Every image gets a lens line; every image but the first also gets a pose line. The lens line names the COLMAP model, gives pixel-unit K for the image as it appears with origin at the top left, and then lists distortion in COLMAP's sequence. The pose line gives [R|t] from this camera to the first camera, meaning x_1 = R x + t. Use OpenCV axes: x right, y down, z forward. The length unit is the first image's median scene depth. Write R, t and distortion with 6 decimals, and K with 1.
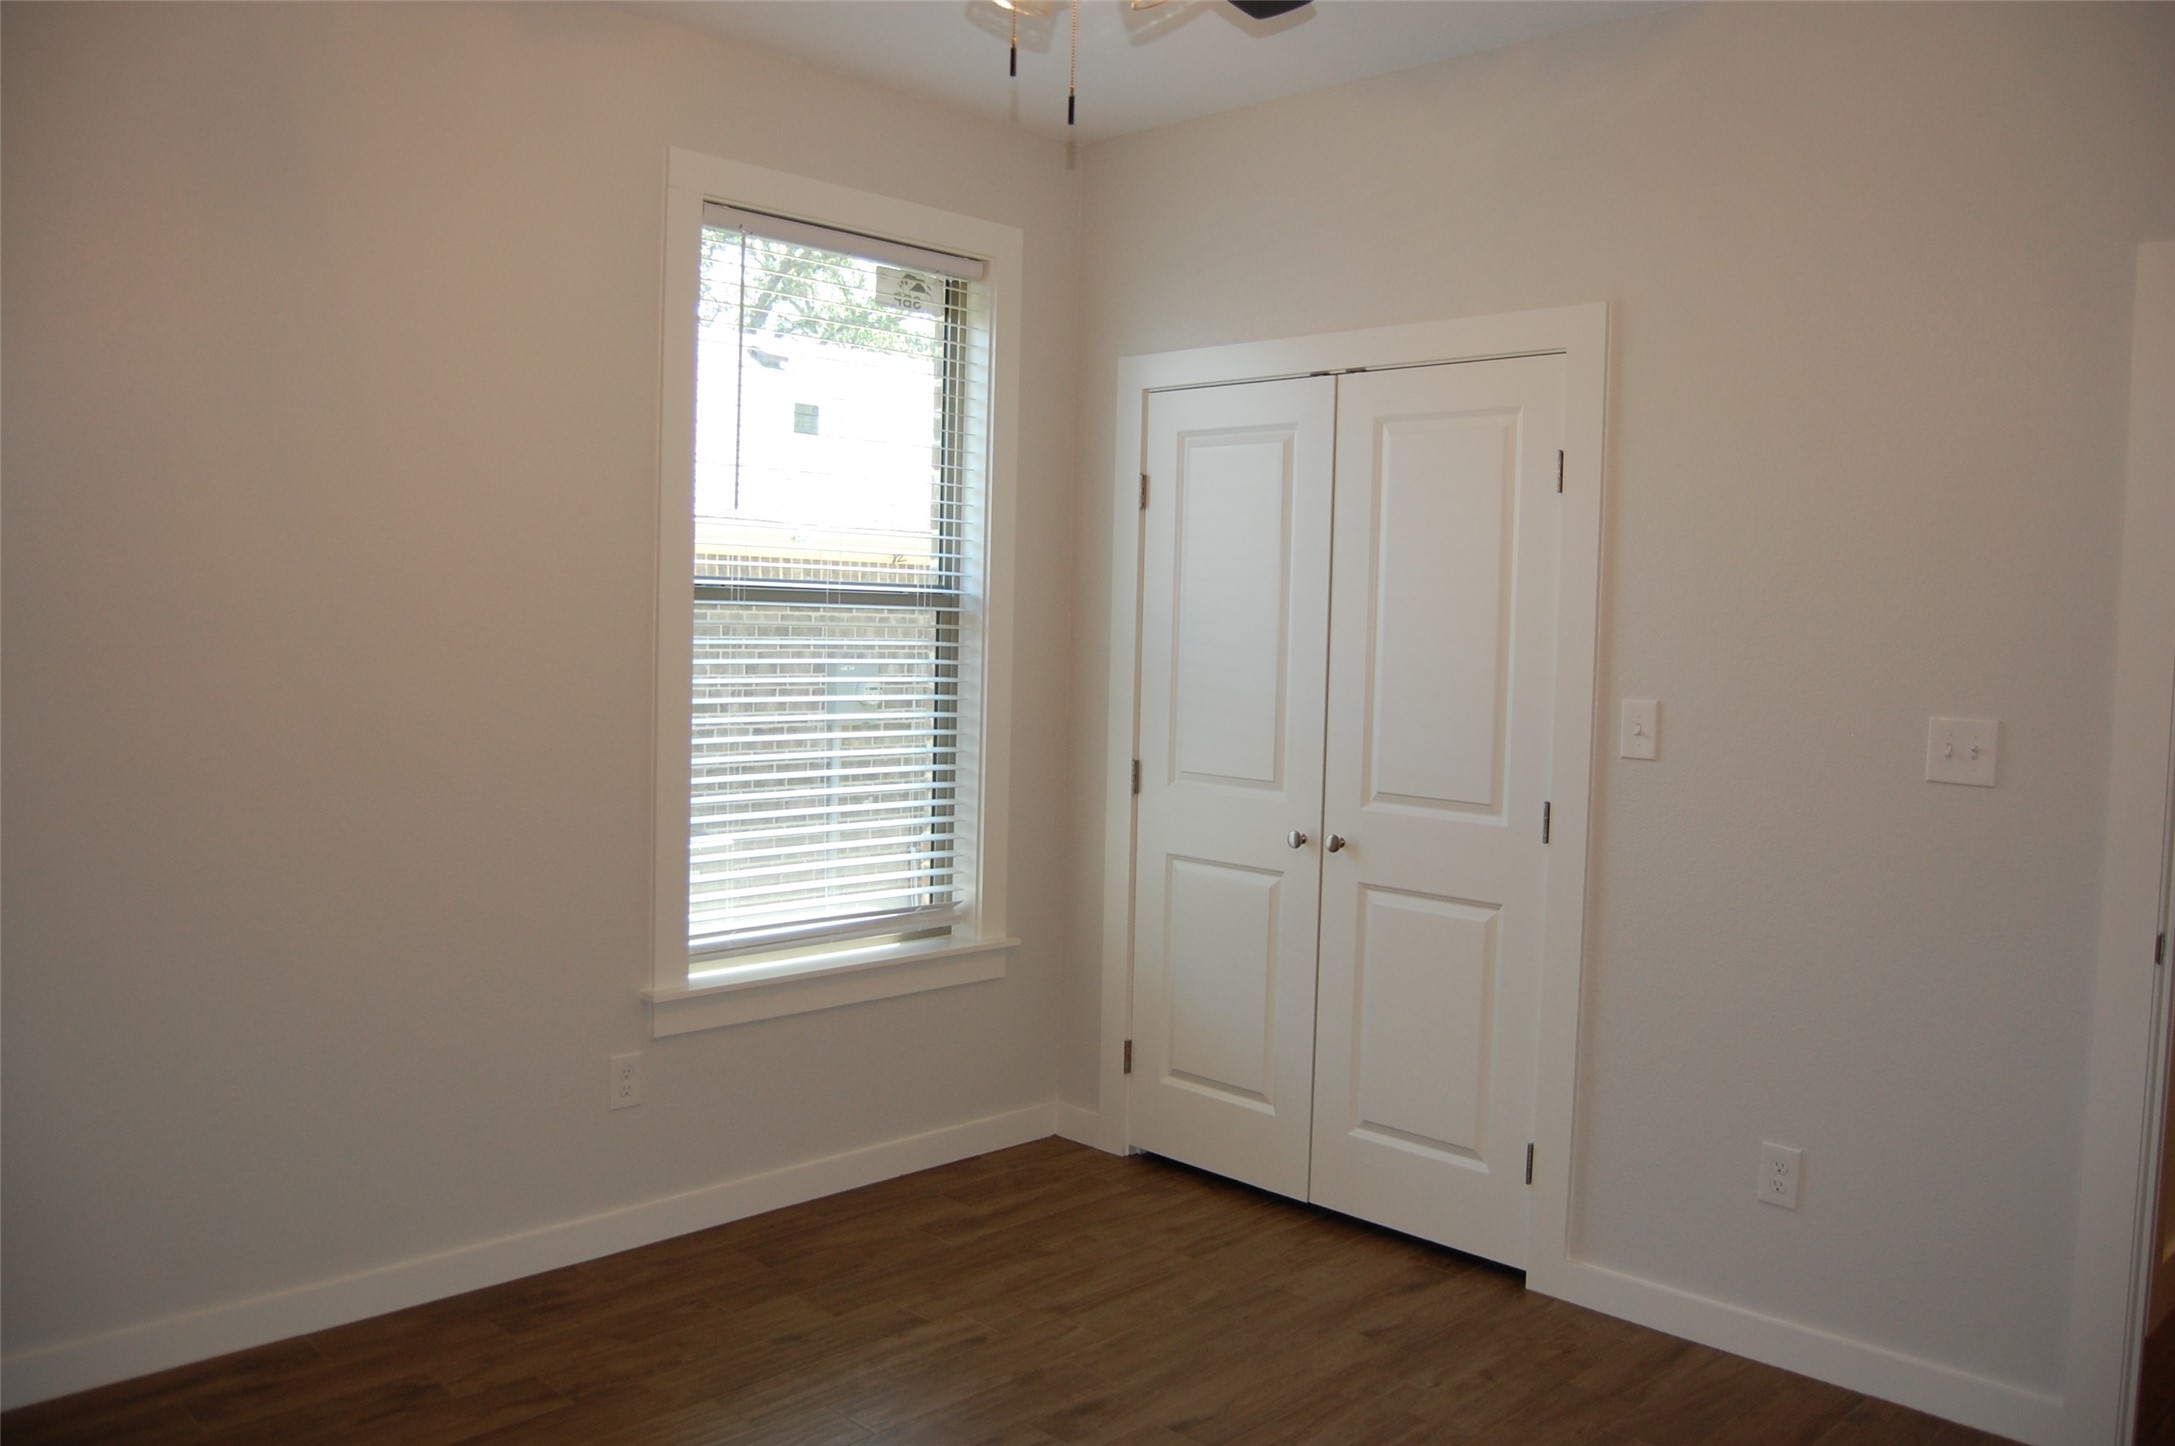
lens RADIAL K [[1696.6, 0, 1087.5], [0, 1696.6, 723.0], [0, 0, 1]] dist [-0.094994, 0.038610]
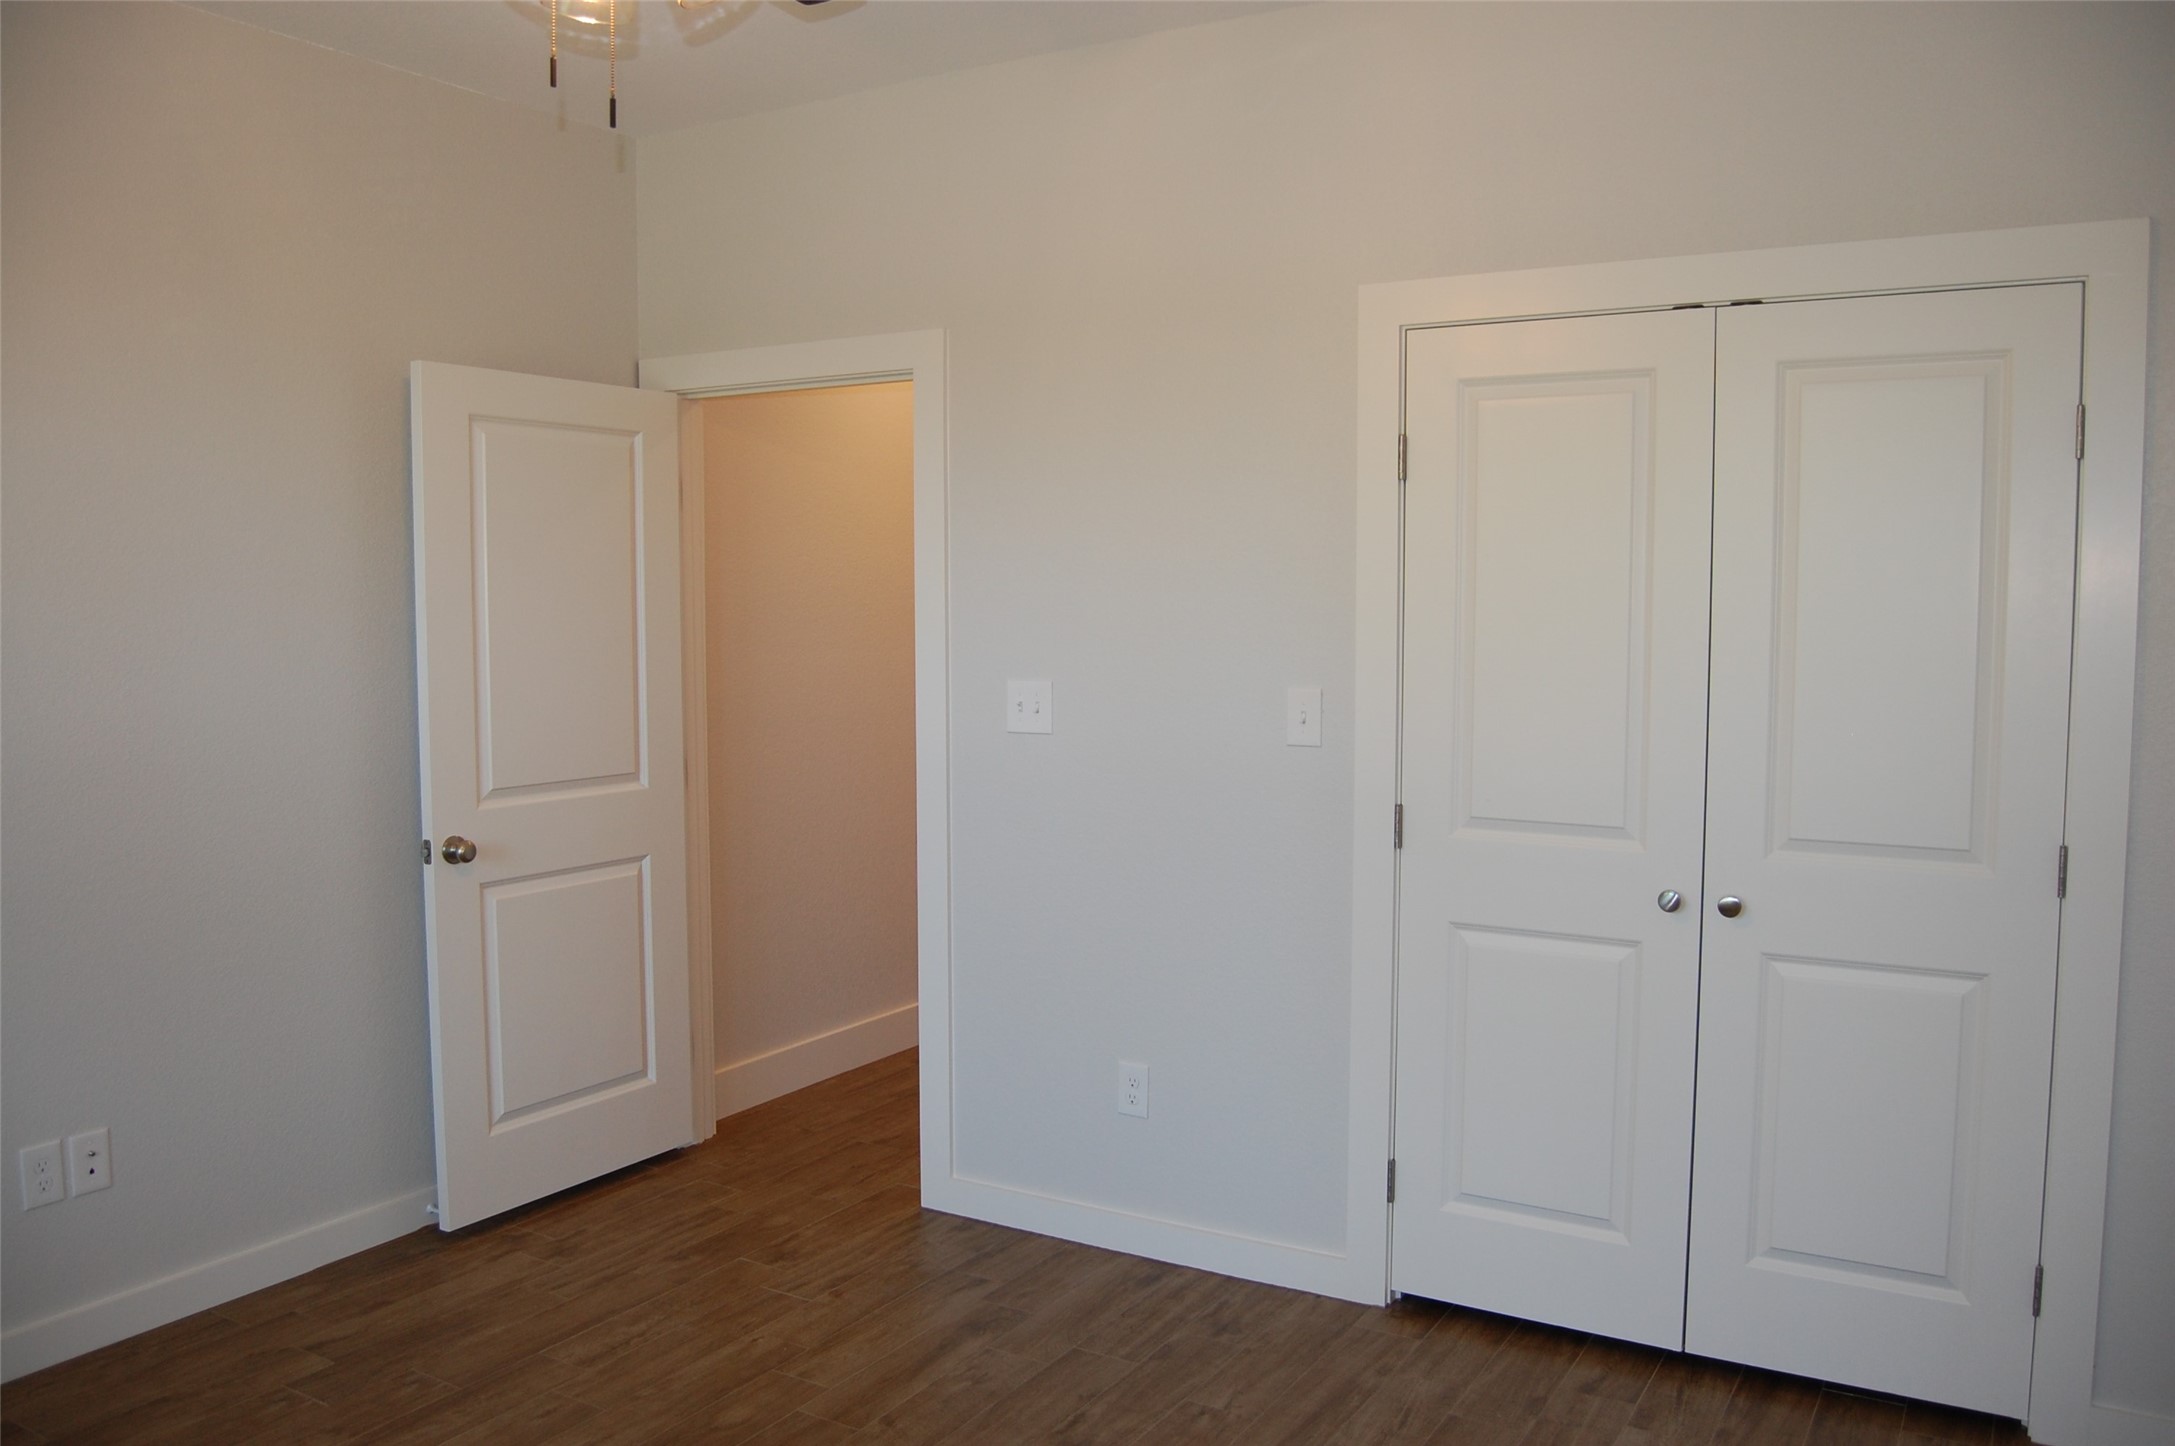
lens RADIAL K [[1653.9, 0, 1089.0], [0, 1653.9, 776.1], [0, 0, 1]] dist [-0.002335, -0.064640]
pose [[0.964713, -0.043073, 0.259758, -0.326808], [0.033852, 0.998631, 0.039872, -0.028688], [-0.261119, -0.029671, 0.964850, 0.319763]]
